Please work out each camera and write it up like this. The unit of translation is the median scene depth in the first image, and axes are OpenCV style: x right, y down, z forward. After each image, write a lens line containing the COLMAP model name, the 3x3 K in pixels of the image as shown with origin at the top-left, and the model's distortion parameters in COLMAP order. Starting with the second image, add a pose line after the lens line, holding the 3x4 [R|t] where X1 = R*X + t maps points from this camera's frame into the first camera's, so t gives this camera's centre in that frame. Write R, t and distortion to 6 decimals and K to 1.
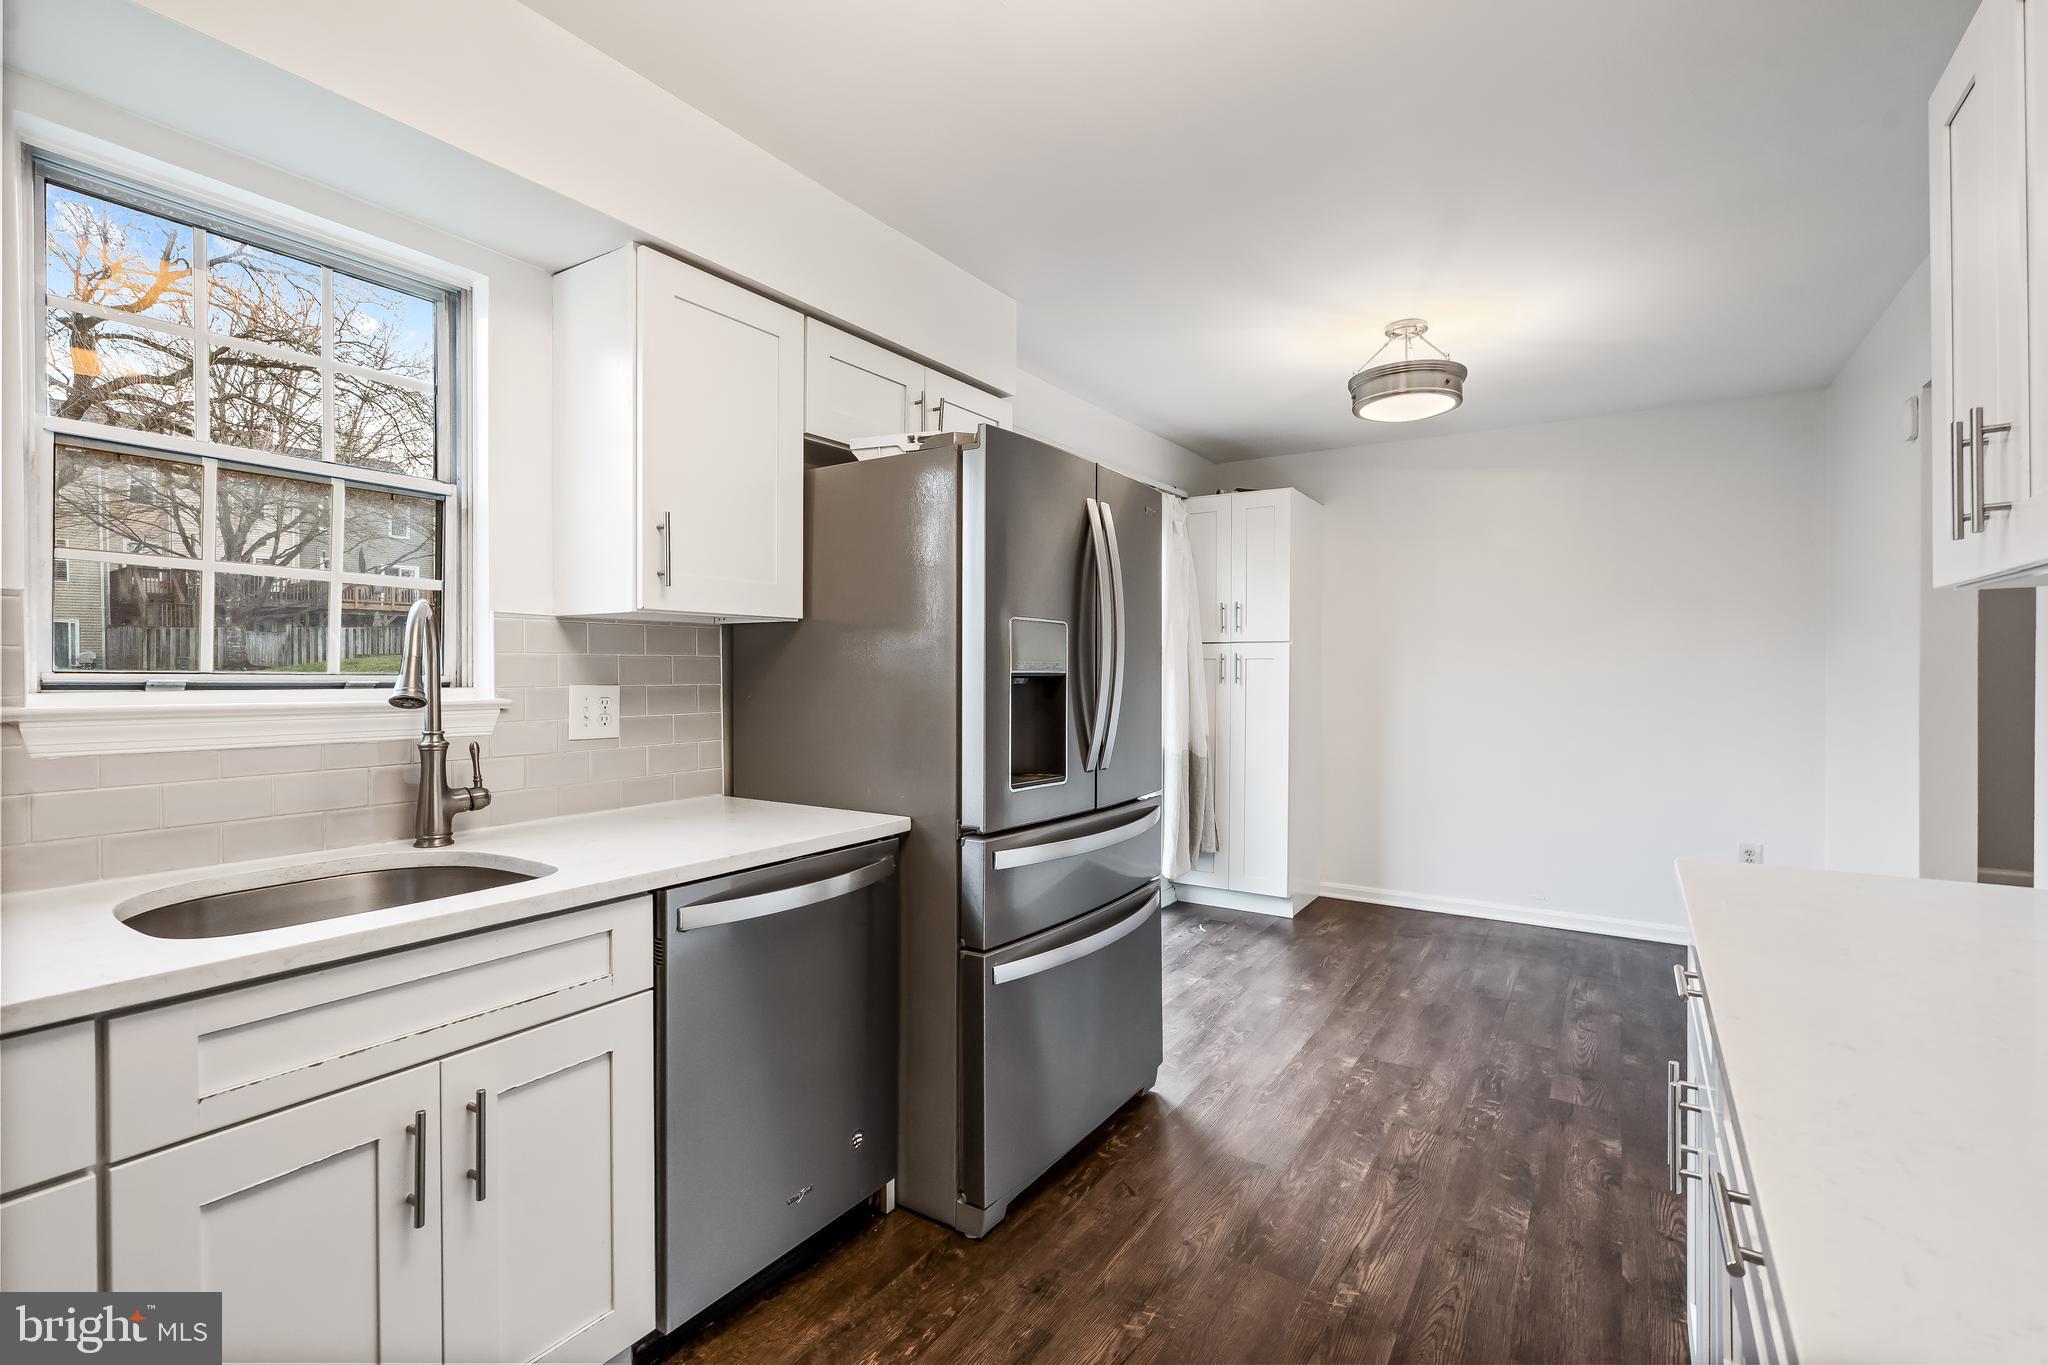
lens RADIAL K [[920.9, 0, 1016.3], [0, 920.9, 677.0], [0, 0, 1]] dist [0.001489, 0.000515]
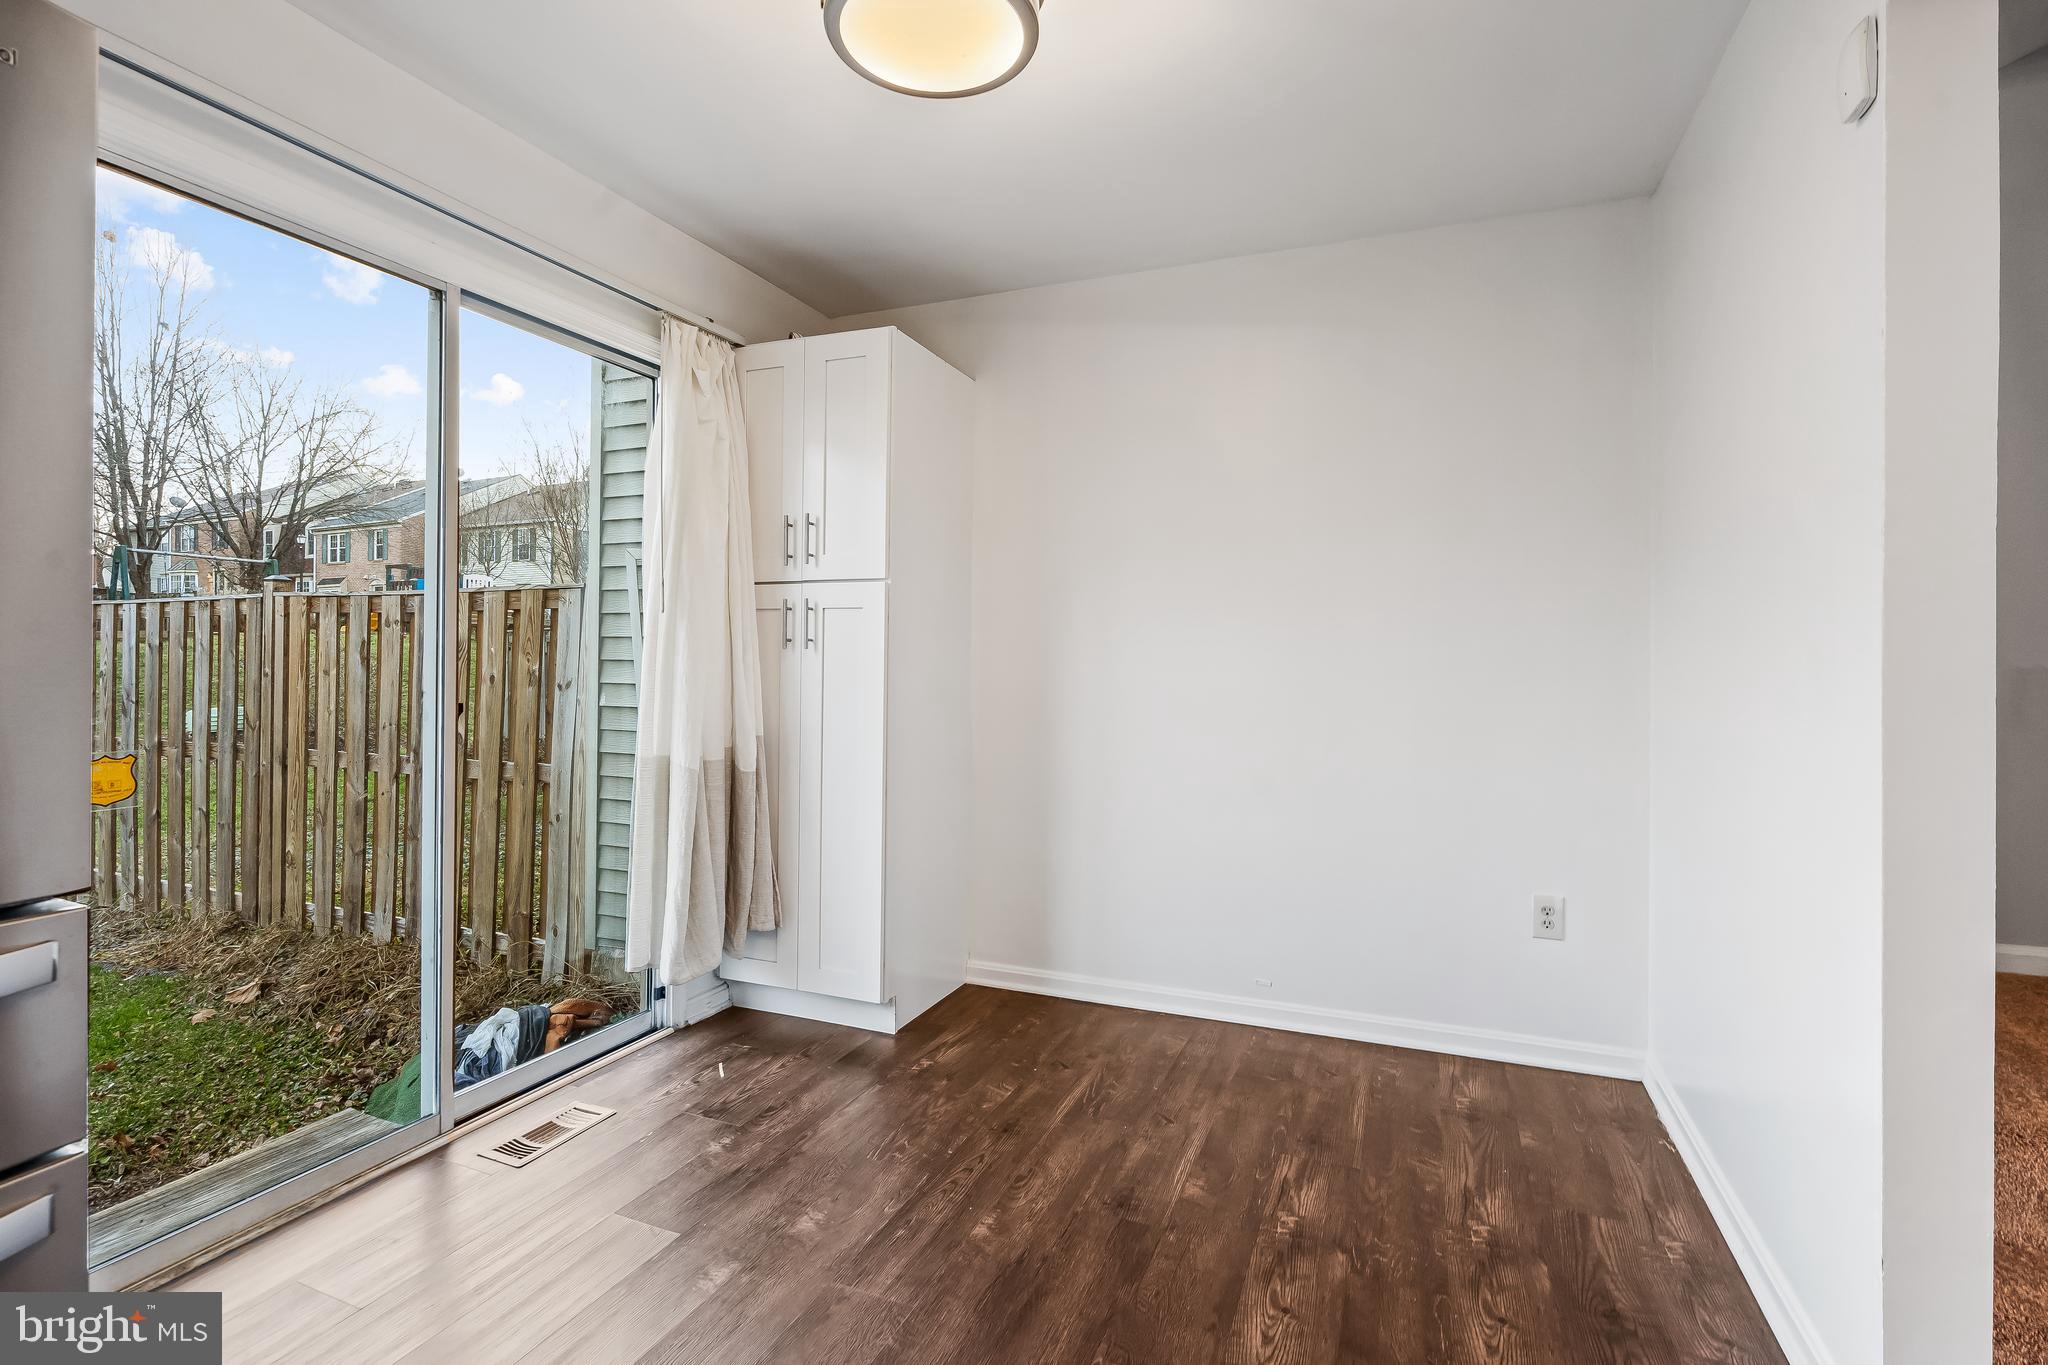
lens RADIAL K [[996.8, 0, 1042.5], [0, 996.8, 662.1], [0, 0, 1]] dist [-0.003249, -0.000918]
pose [[0.976270, 0.011075, 0.216273, 0.257266], [-0.008547, 0.999884, -0.012621, 0.023197], [-0.216388, 0.010473, 0.976251, 0.341844]]
